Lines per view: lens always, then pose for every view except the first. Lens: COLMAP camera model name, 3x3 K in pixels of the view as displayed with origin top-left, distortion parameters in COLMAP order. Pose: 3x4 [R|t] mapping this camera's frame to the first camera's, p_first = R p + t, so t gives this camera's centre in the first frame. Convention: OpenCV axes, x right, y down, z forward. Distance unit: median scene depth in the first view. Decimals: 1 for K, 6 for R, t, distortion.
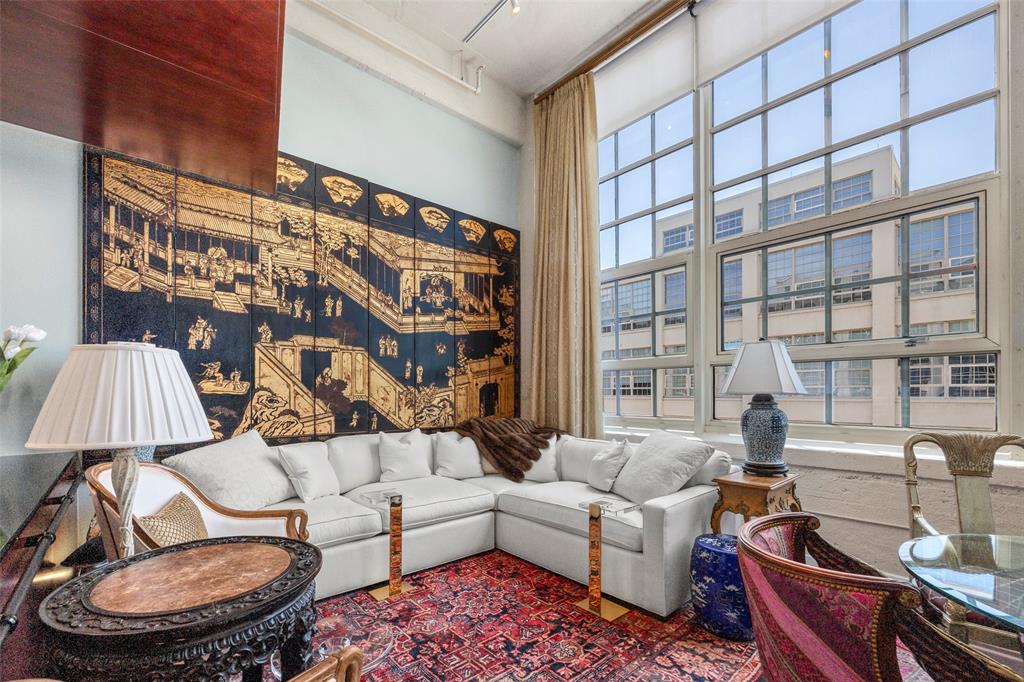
lens RADIAL K [[447.7, 0, 491.8], [0, 447.7, 381.0], [0, 0, 1]] dist [-0.000368, -0.003734]
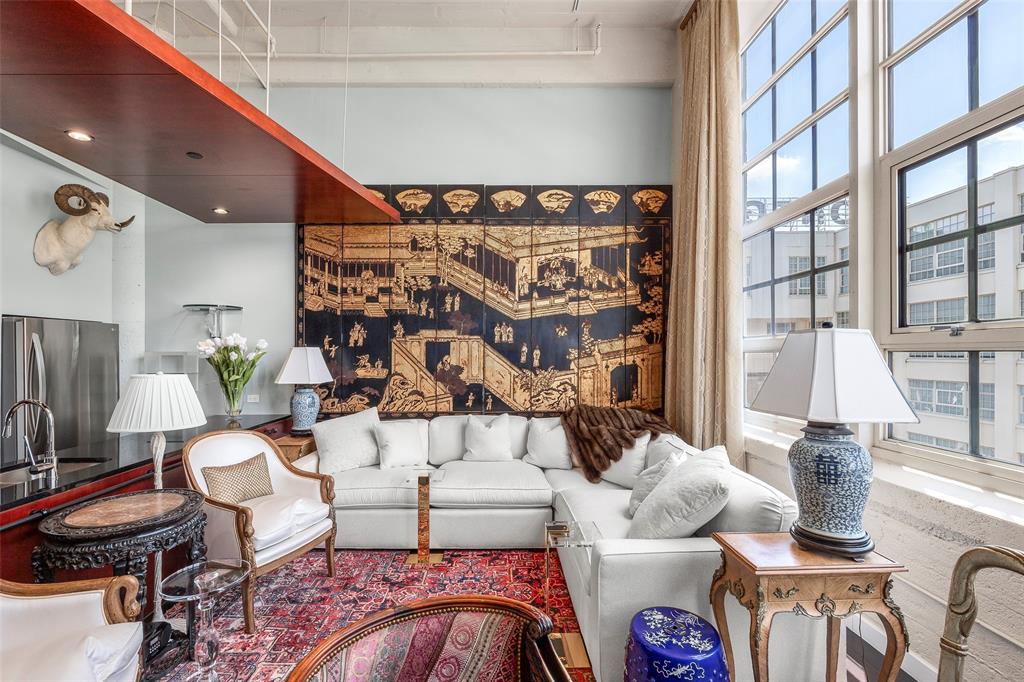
lens RADIAL K [[447.7, 0, 492.9], [0, 447.7, 337.0], [0, 0, 1]] dist [-0.000368, -0.003734]
pose [[0.759448, -0.027389, -0.649992, 0.494415], [0.024606, 0.999608, -0.013371, -0.059450], [0.650103, -0.005839, 0.759824, 0.181415]]
